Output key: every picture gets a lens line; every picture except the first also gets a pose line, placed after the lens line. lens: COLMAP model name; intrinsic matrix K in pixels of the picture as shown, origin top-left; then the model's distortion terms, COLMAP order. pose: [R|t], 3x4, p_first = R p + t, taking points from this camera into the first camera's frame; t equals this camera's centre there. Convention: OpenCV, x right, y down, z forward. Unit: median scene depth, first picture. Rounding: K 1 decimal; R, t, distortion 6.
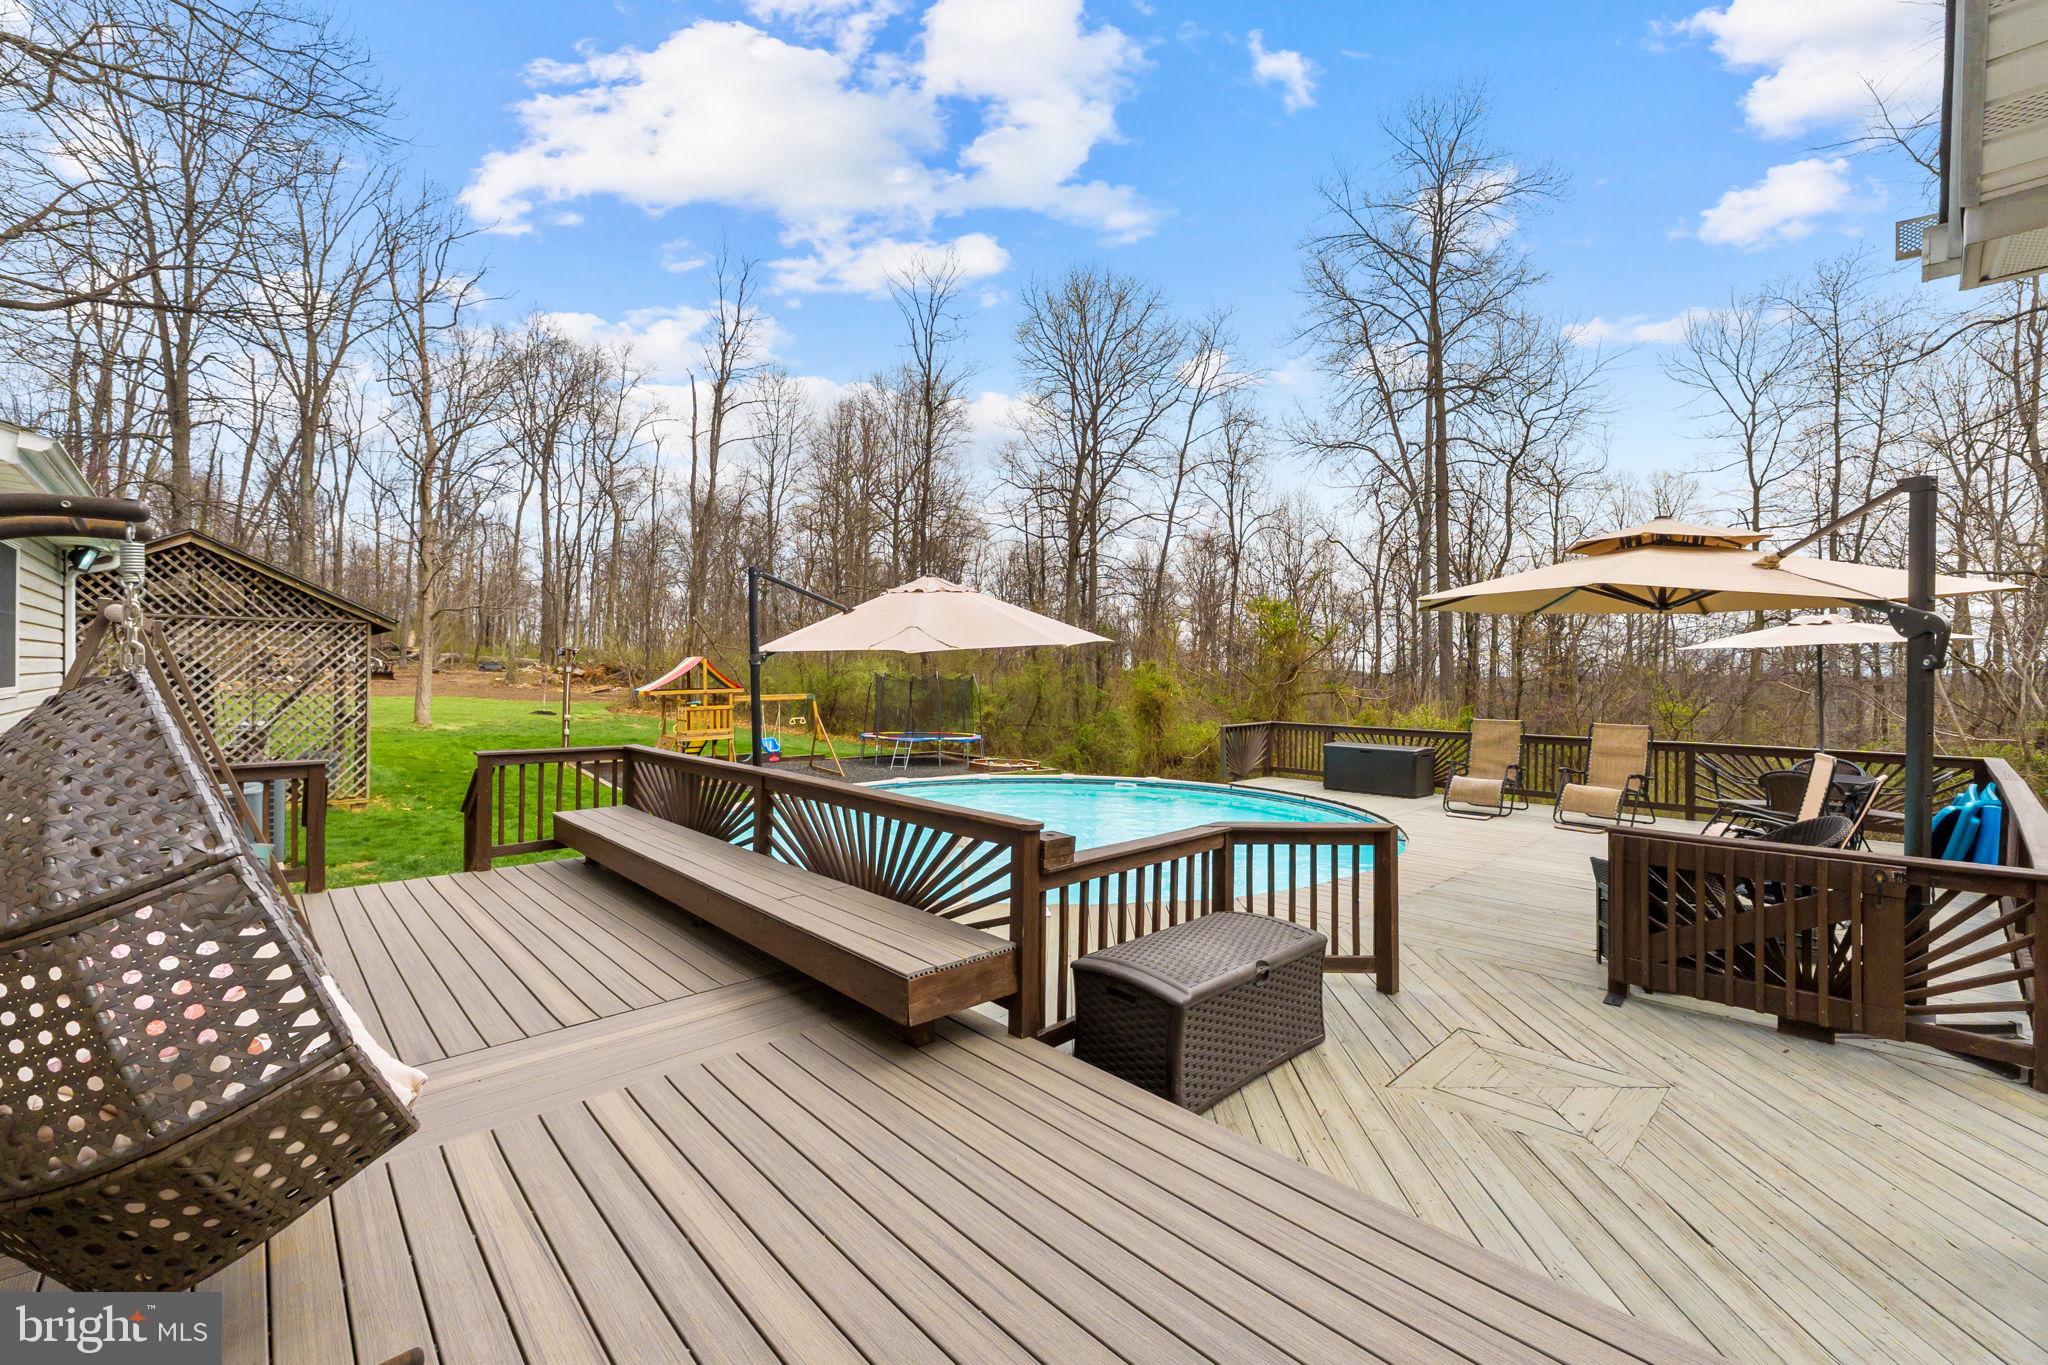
lens RADIAL K [[868.2, 0, 1012.5], [0, 868.2, 679.3], [0, 0, 1]] dist [-0.006556, 0.000661]
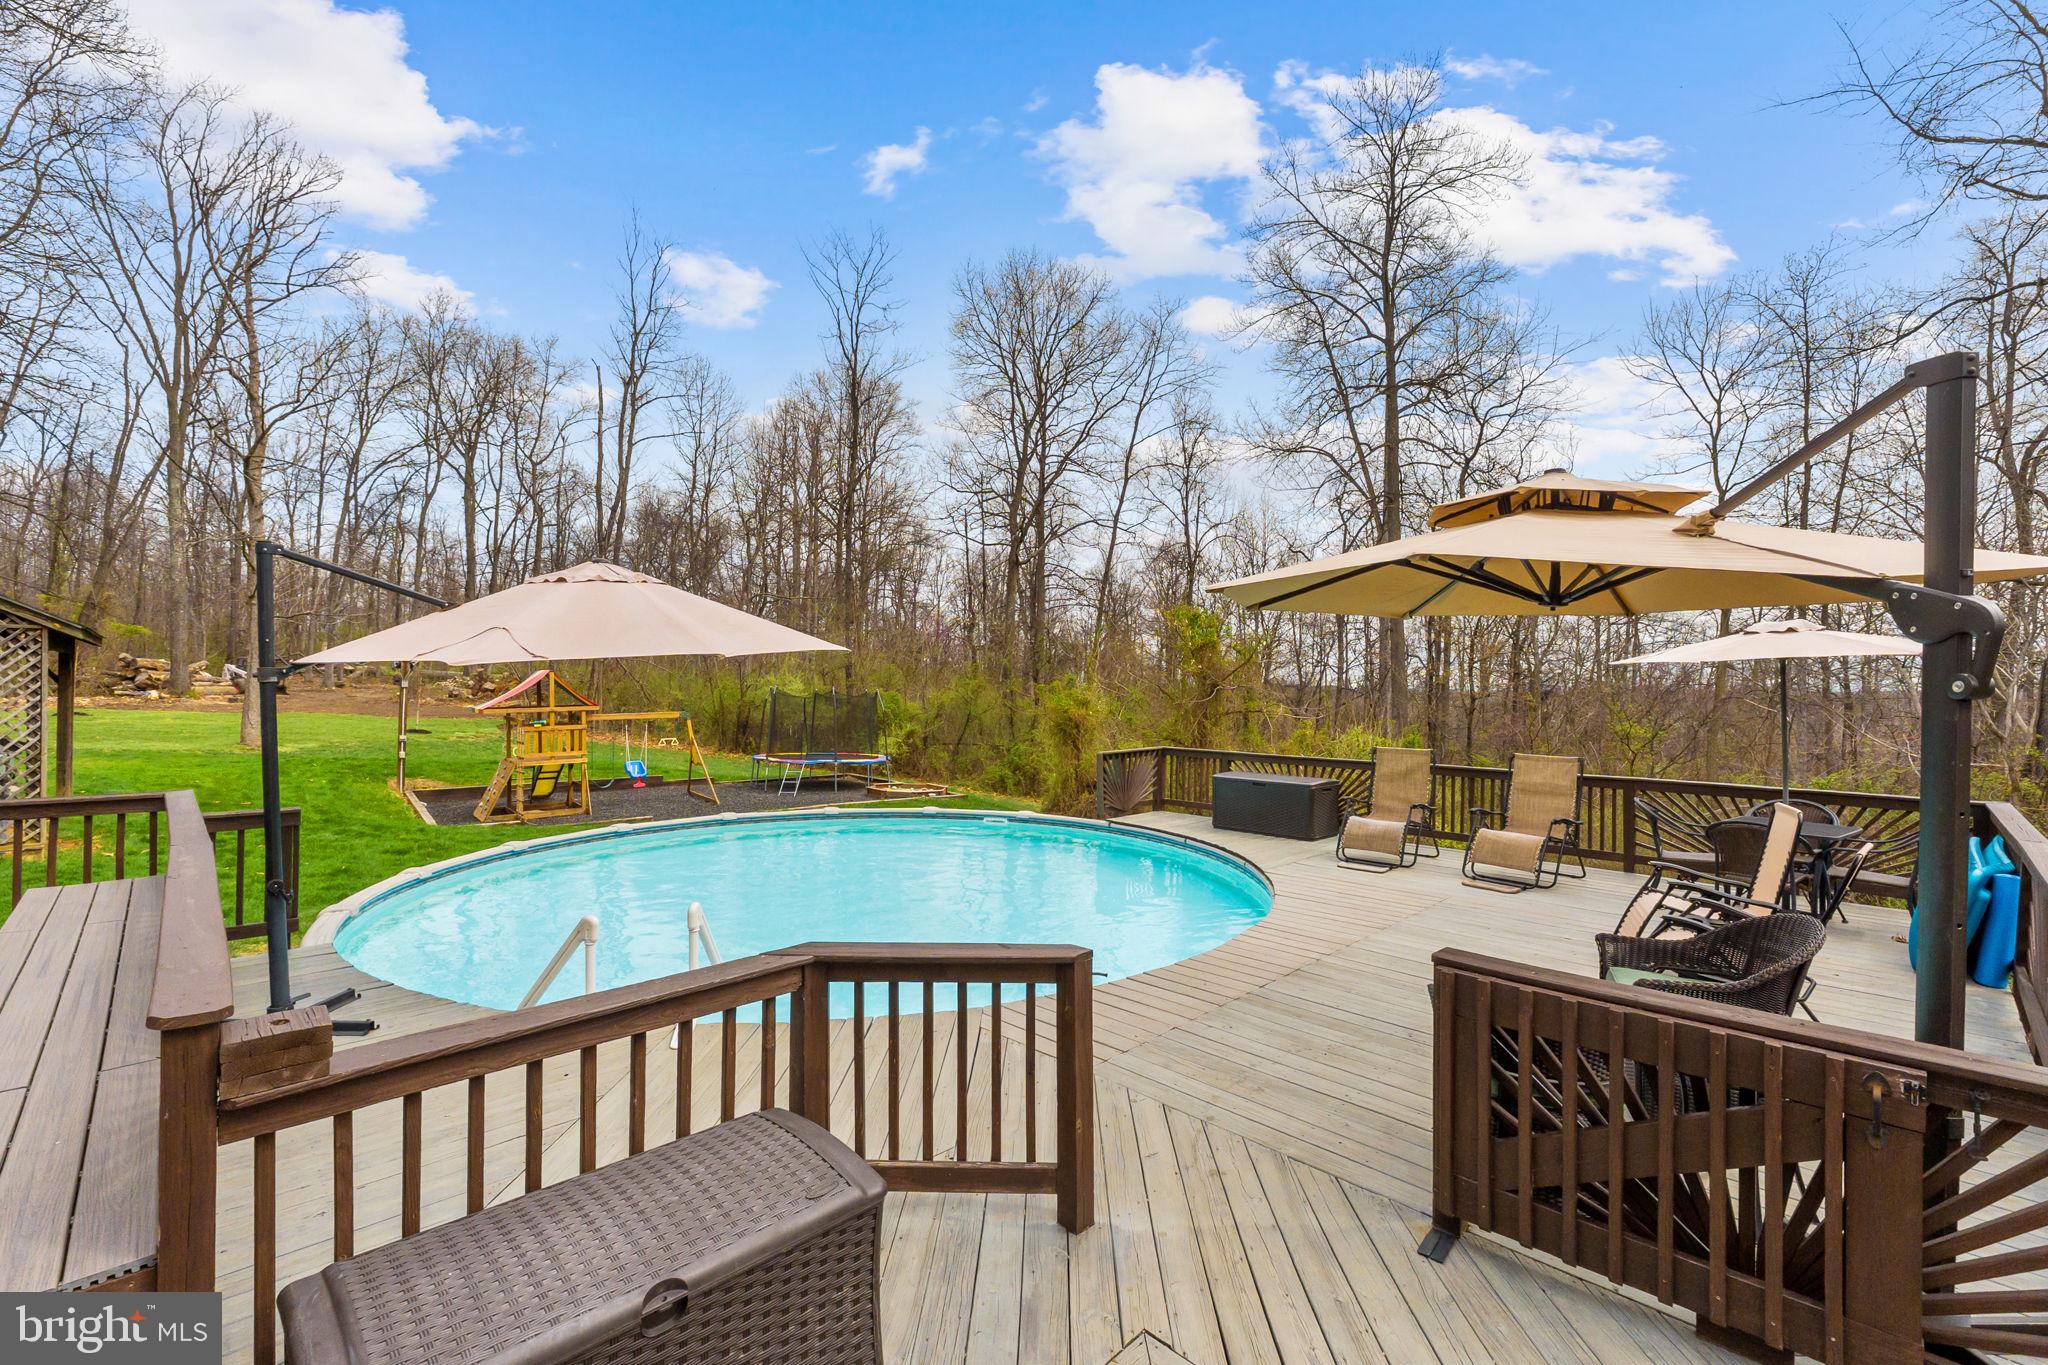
lens RADIAL K [[868.2, 0, 1019.4], [0, 868.2, 693.9], [0, 0, 1]] dist [-0.006556, 0.000661]
pose [[0.999722, 0.001320, 0.023548, 0.088993], [-0.001351, 0.999998, 0.001296, -0.002993], [-0.023546, -0.001328, 0.999722, 0.092461]]
